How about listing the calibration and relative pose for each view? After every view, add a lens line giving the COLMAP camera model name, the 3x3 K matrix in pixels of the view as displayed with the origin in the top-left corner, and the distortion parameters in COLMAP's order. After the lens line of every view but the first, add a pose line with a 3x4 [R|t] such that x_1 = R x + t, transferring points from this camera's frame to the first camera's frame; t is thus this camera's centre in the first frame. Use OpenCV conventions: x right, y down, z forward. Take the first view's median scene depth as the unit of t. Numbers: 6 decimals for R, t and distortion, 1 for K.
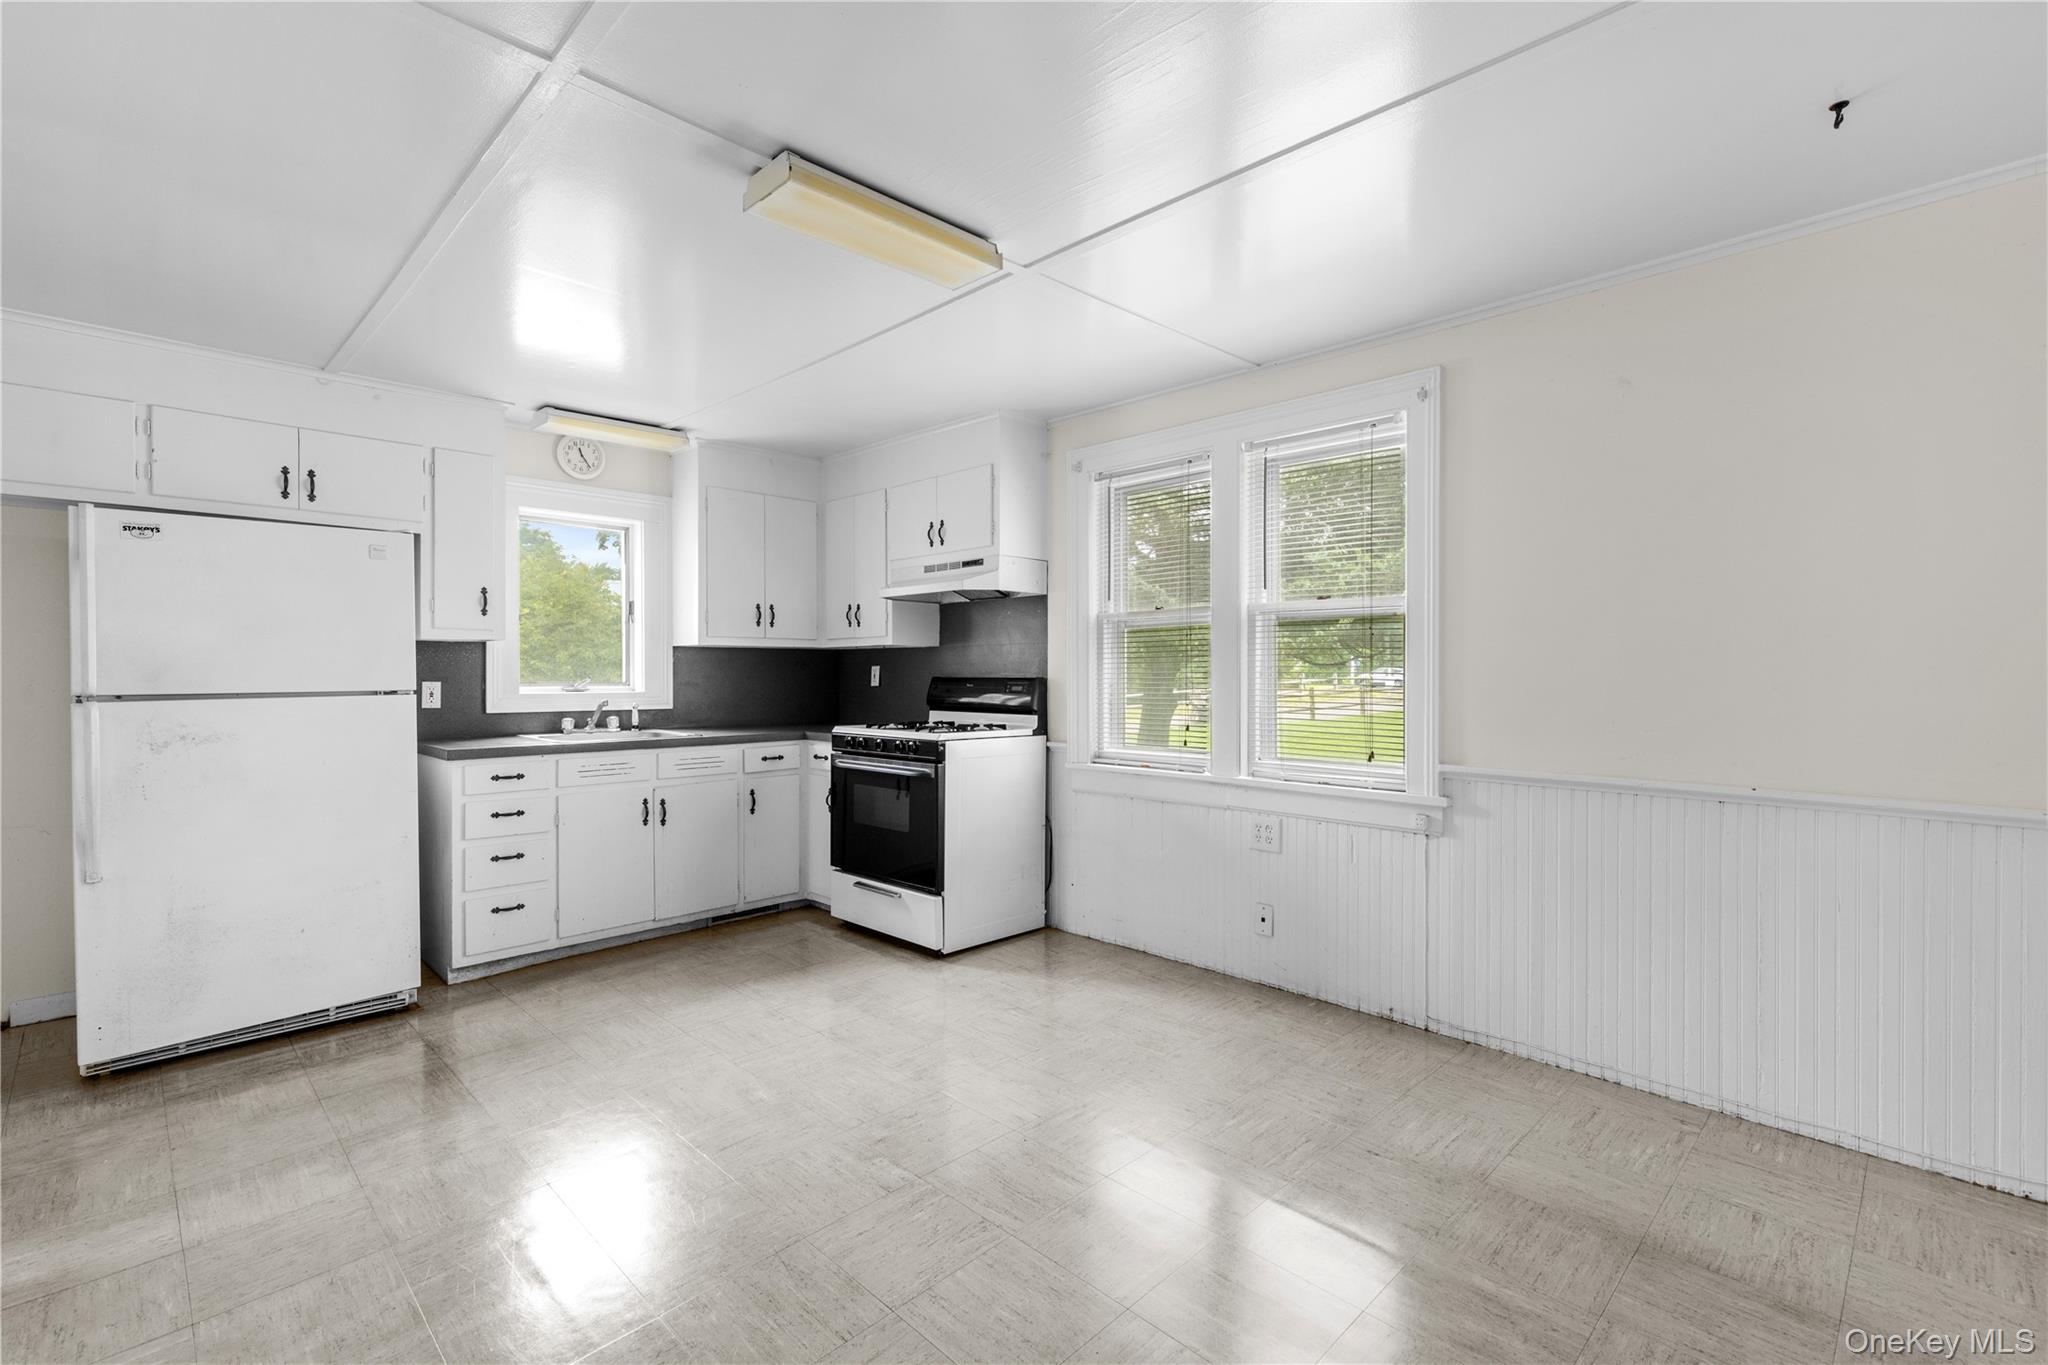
lens RADIAL K [[916.5, 0, 1013.6], [0, 916.5, 677.3], [0, 0, 1]] dist [0.001224, -0.000203]
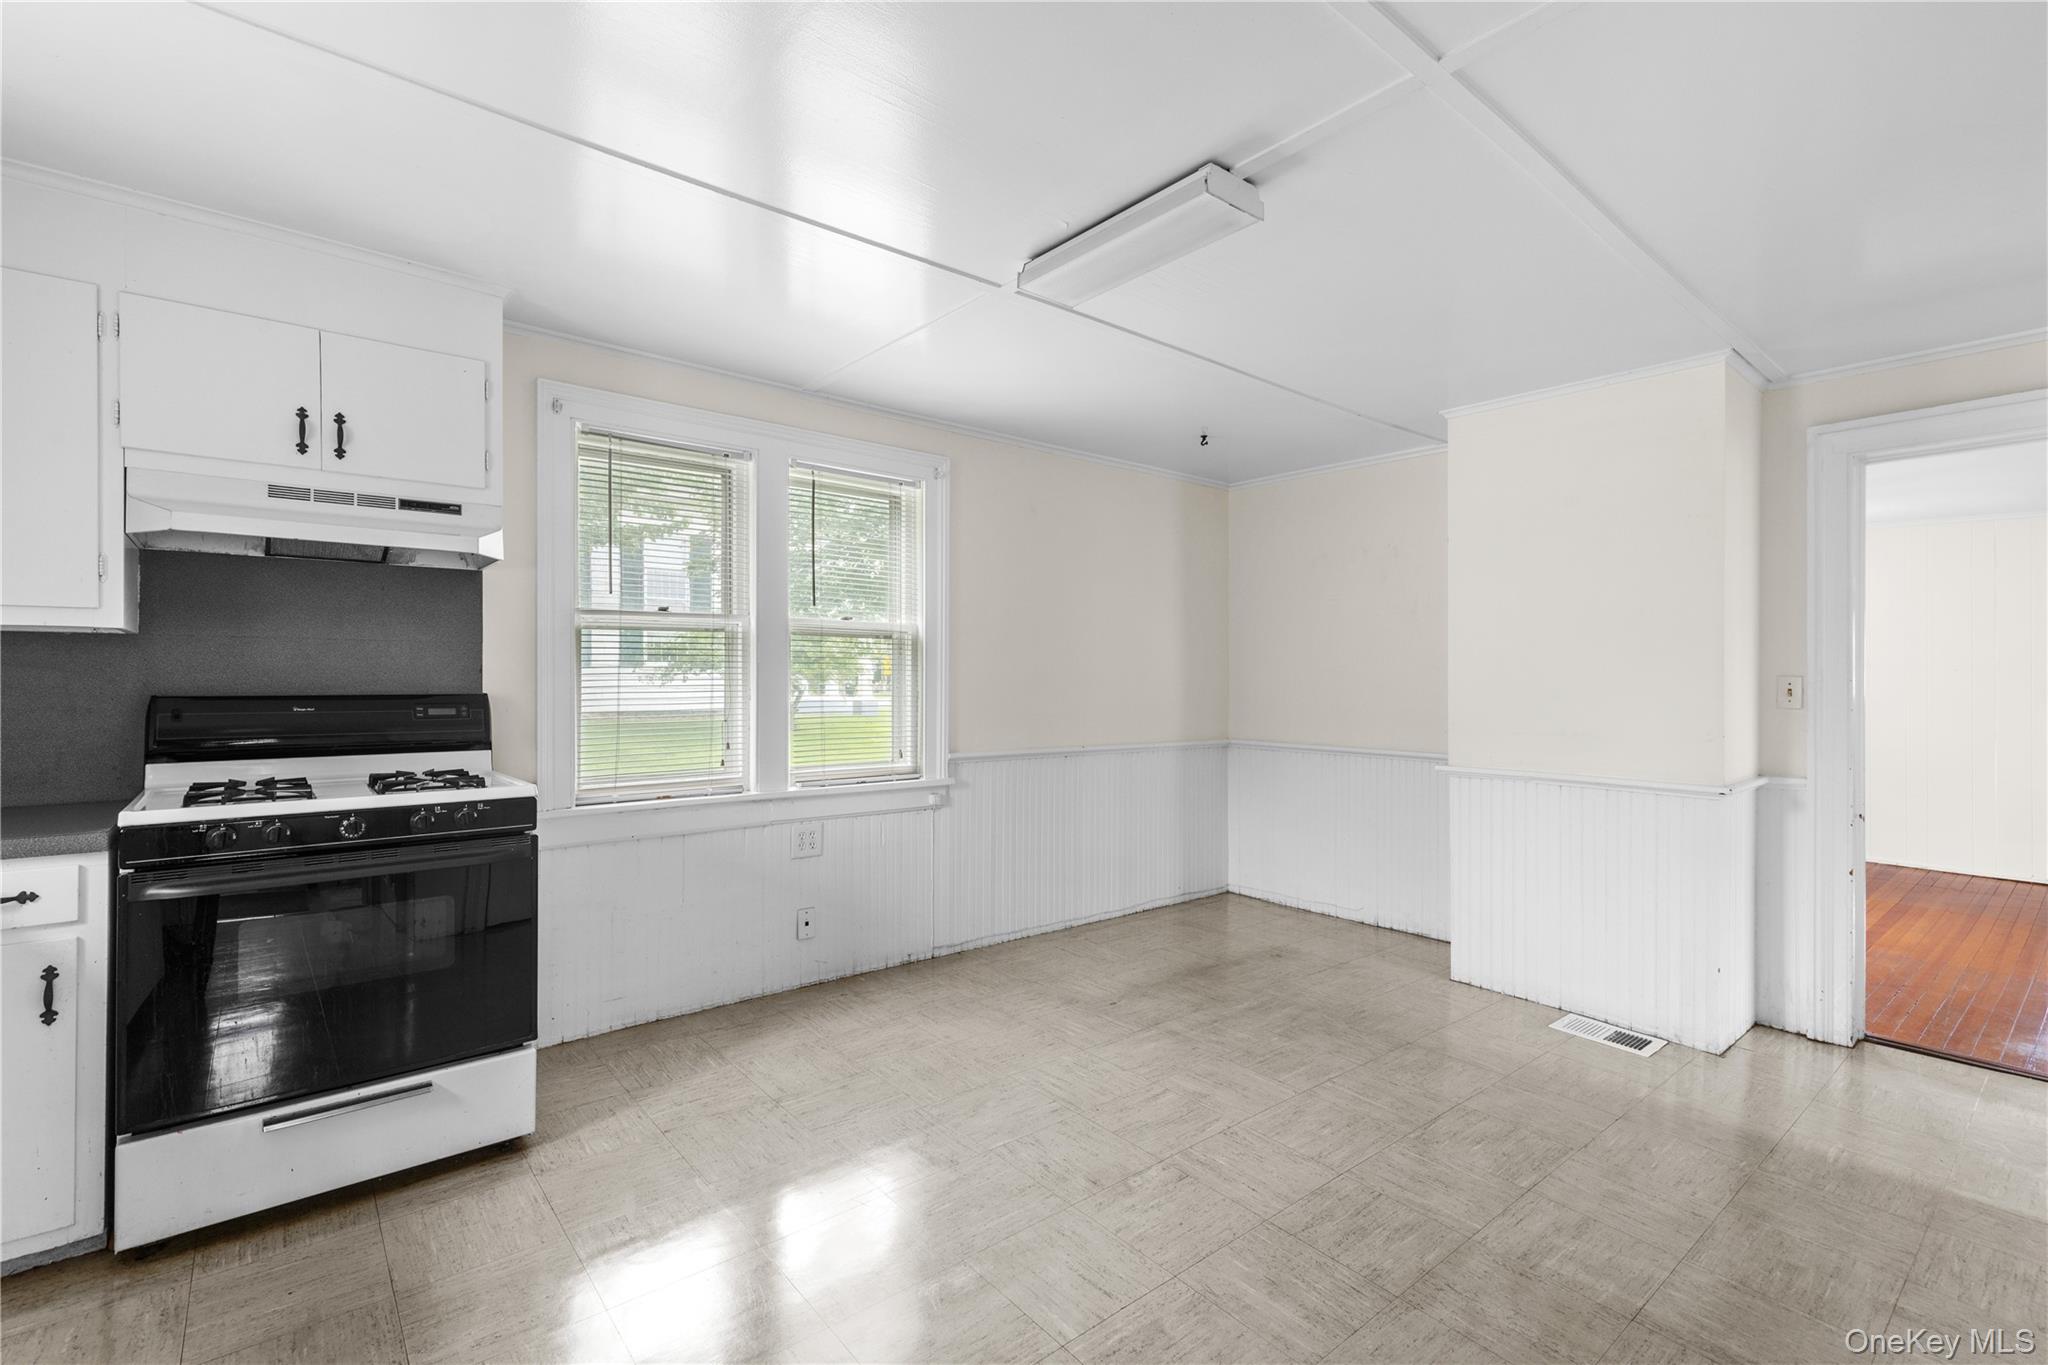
lens RADIAL K [[916.5, 0, 1013.6], [0, 916.5, 677.3], [0, 0, 1]] dist [0.001224, -0.000203]
pose [[0.085082, 0.003544, 0.996368, -0.753398], [0.002848, 0.999989, -0.003800, -0.009928], [-0.996370, 0.003161, 0.085071, 0.687154]]
